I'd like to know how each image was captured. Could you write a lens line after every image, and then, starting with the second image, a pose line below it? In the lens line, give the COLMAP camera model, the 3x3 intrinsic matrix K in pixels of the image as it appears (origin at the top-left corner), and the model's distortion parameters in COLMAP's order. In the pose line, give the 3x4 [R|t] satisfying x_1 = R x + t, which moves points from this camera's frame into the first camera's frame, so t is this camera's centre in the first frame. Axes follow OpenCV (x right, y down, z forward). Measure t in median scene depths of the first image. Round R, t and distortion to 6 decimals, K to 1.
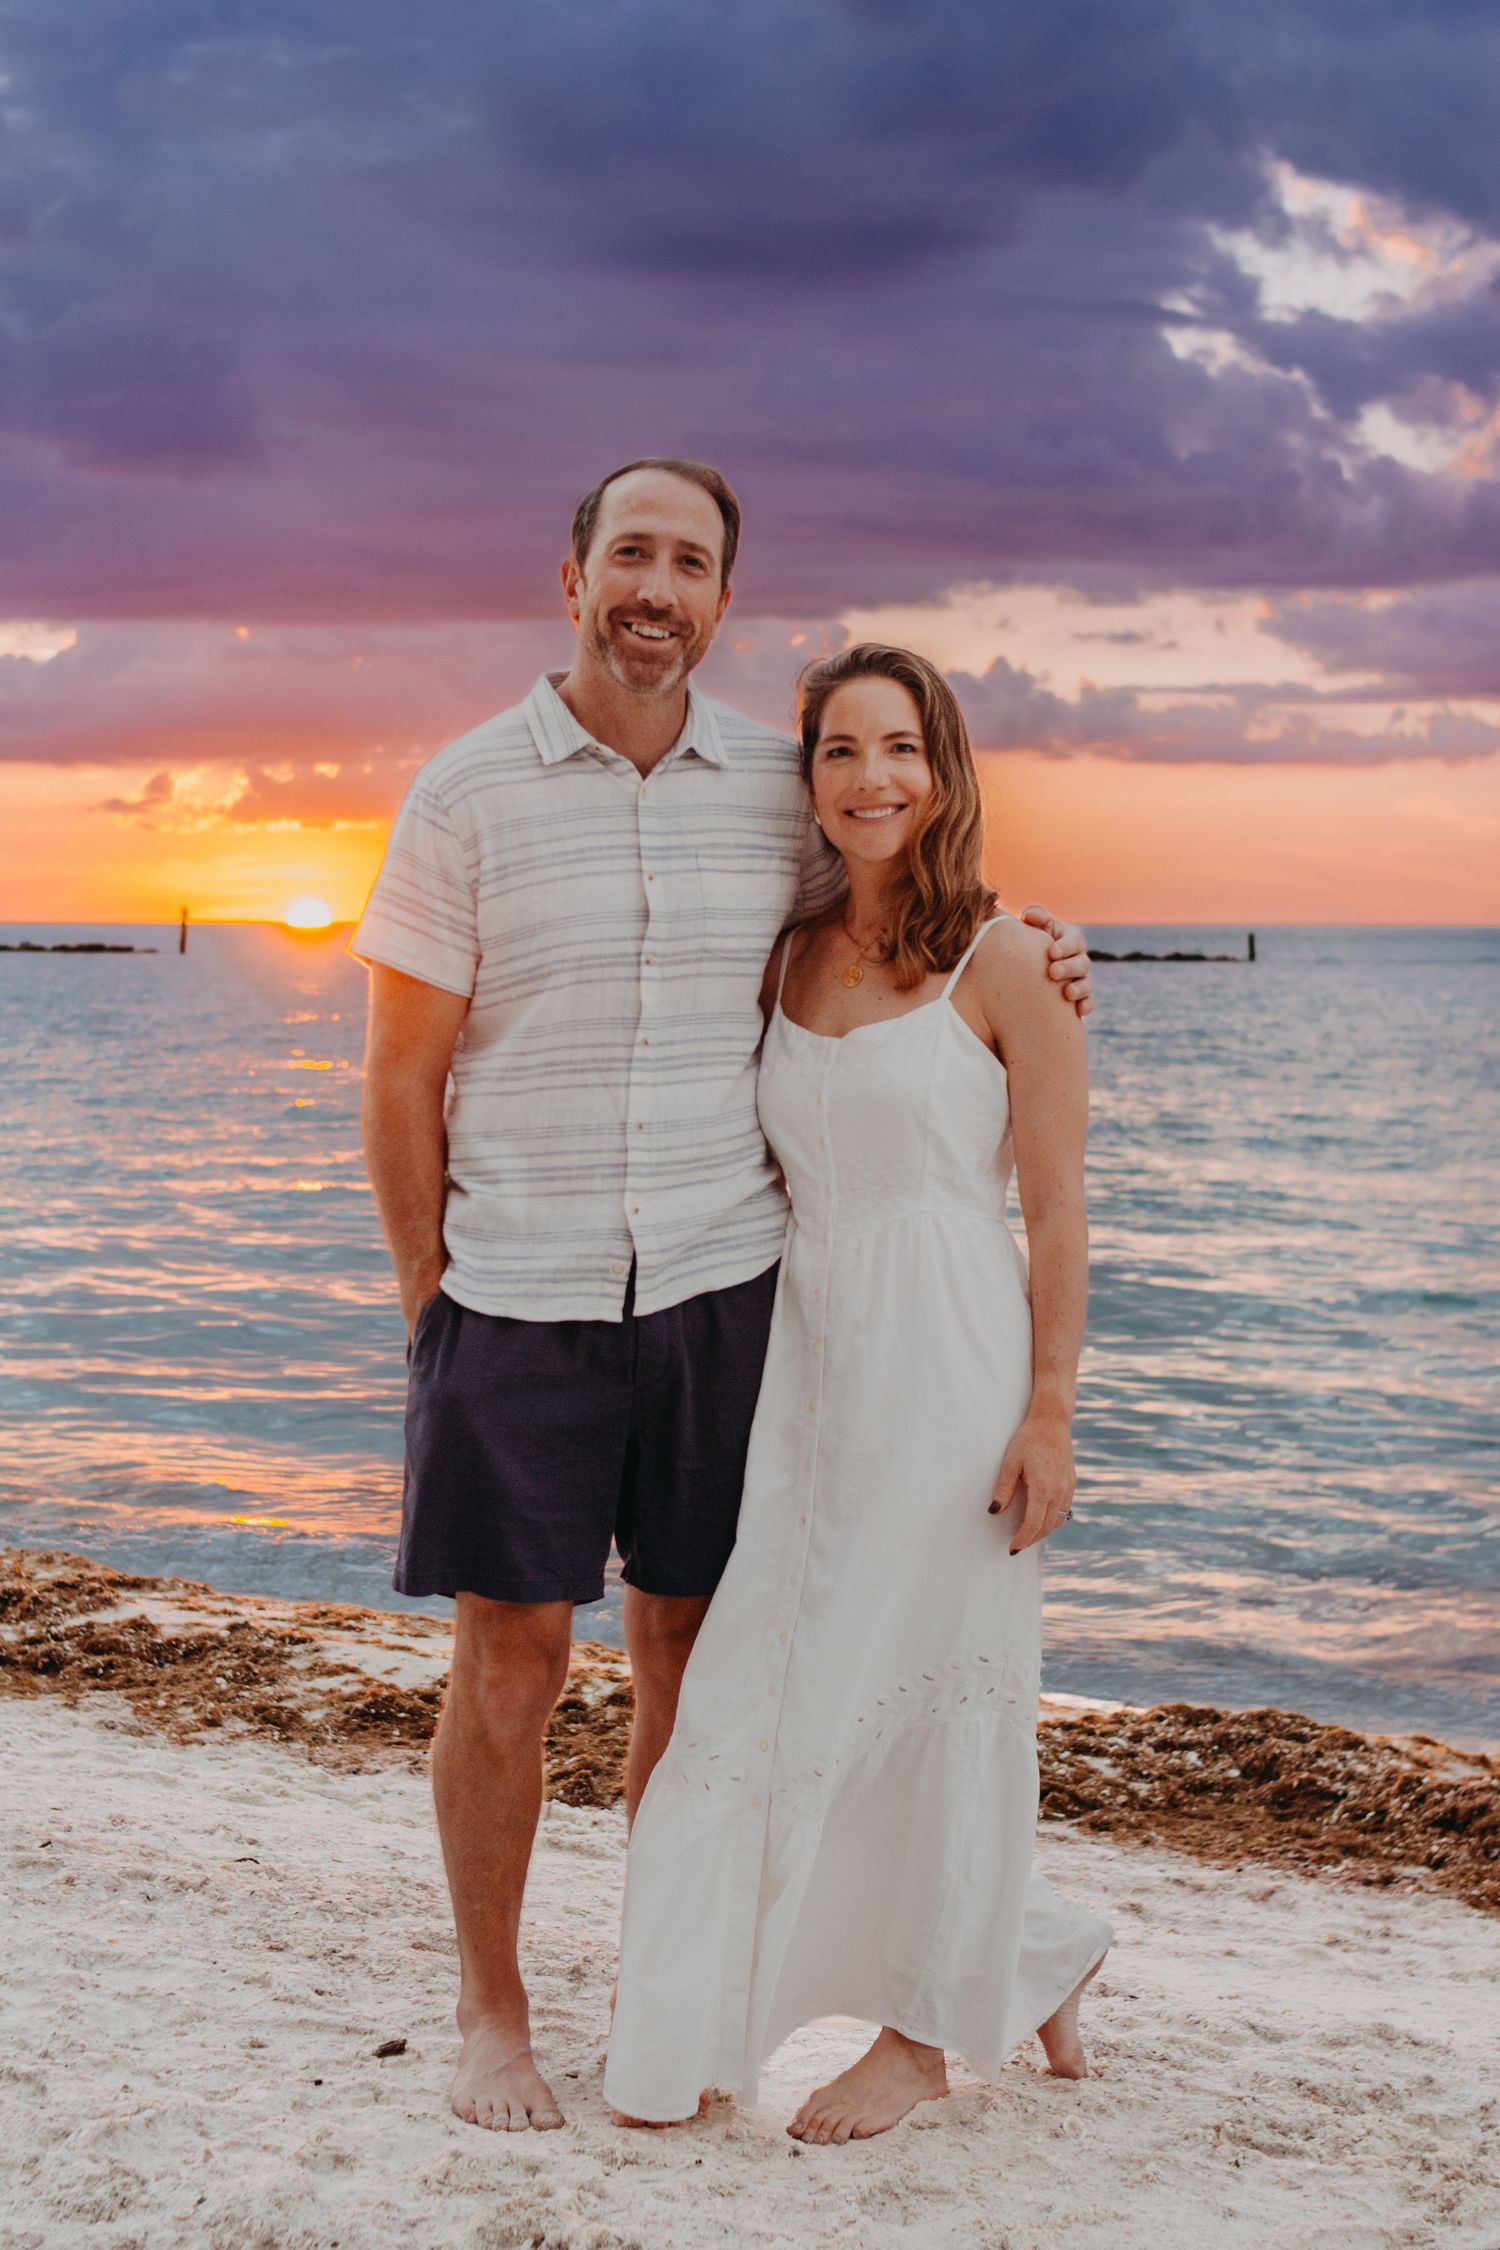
lens RADIAL K [[3642.1, 0, 750.0], [0, 3642.1, 1125.0], [0, 0, 1]] dist [0.002706, 0.010569]
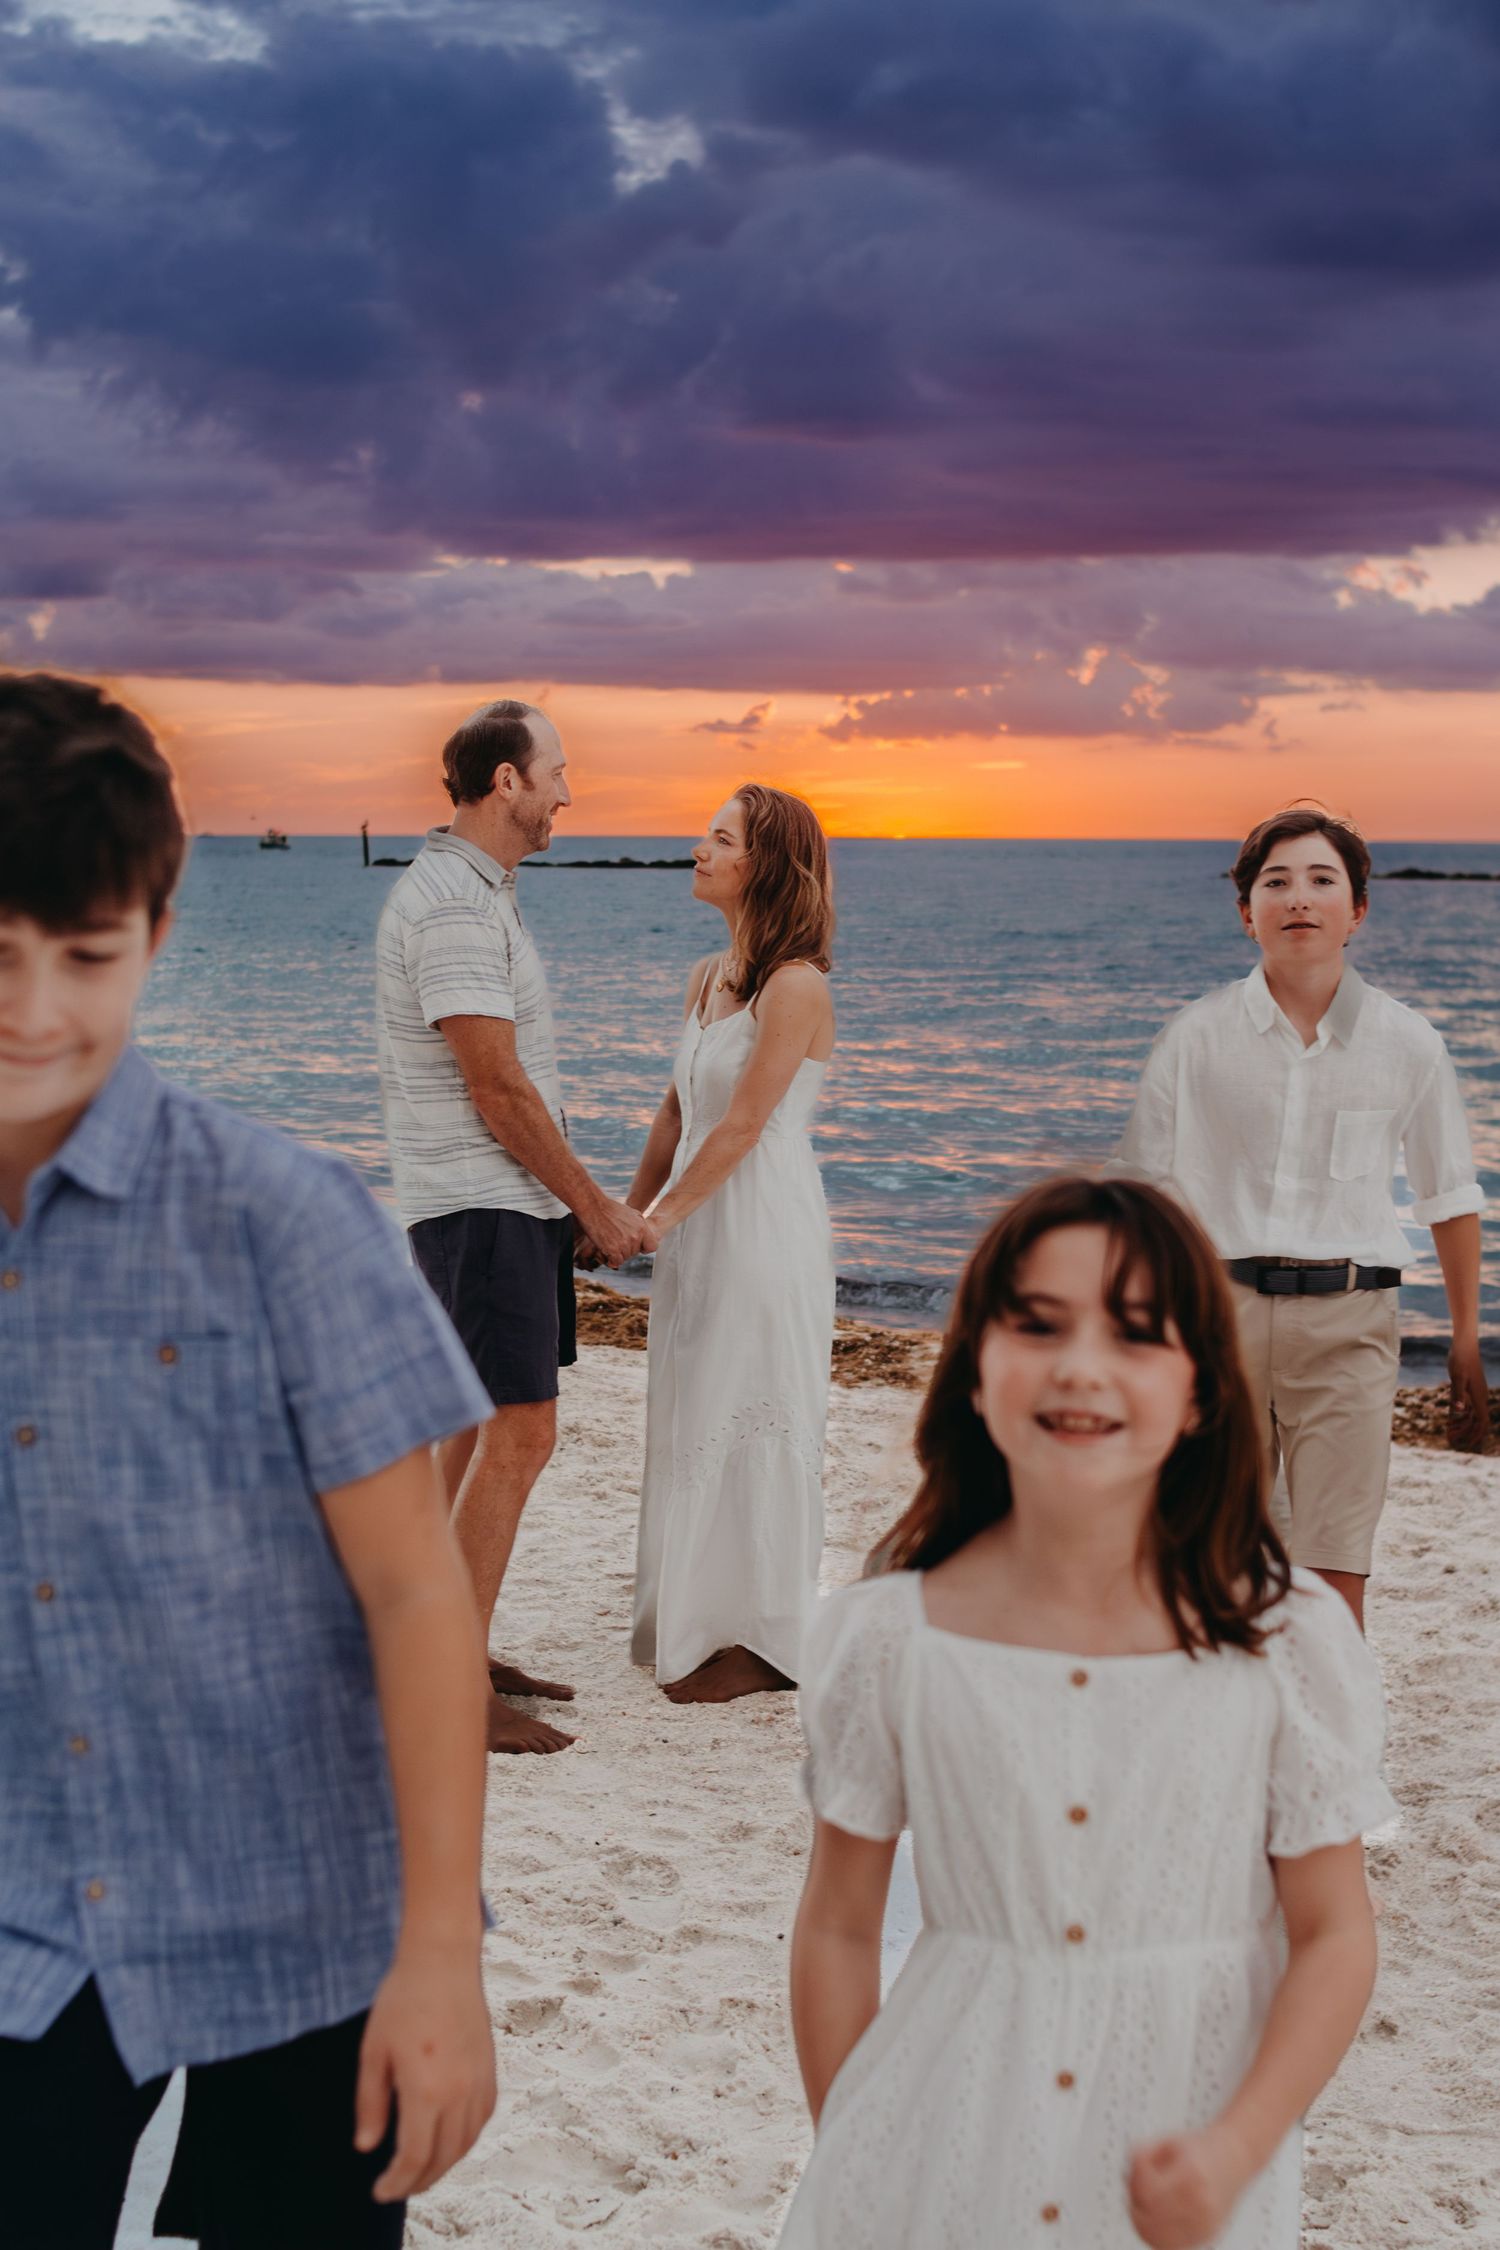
lens RADIAL K [[4493.1, 0, 750.0], [0, 4493.1, 1125.0], [0, 0, 1]] dist [0.024750, 0.032728]
pose [[0.988578, 0.015074, -0.149957, 0.102942], [-0.012861, 0.999794, 0.015715, 0.016662], [0.150163, -0.013607, 0.988568, -1.000044]]
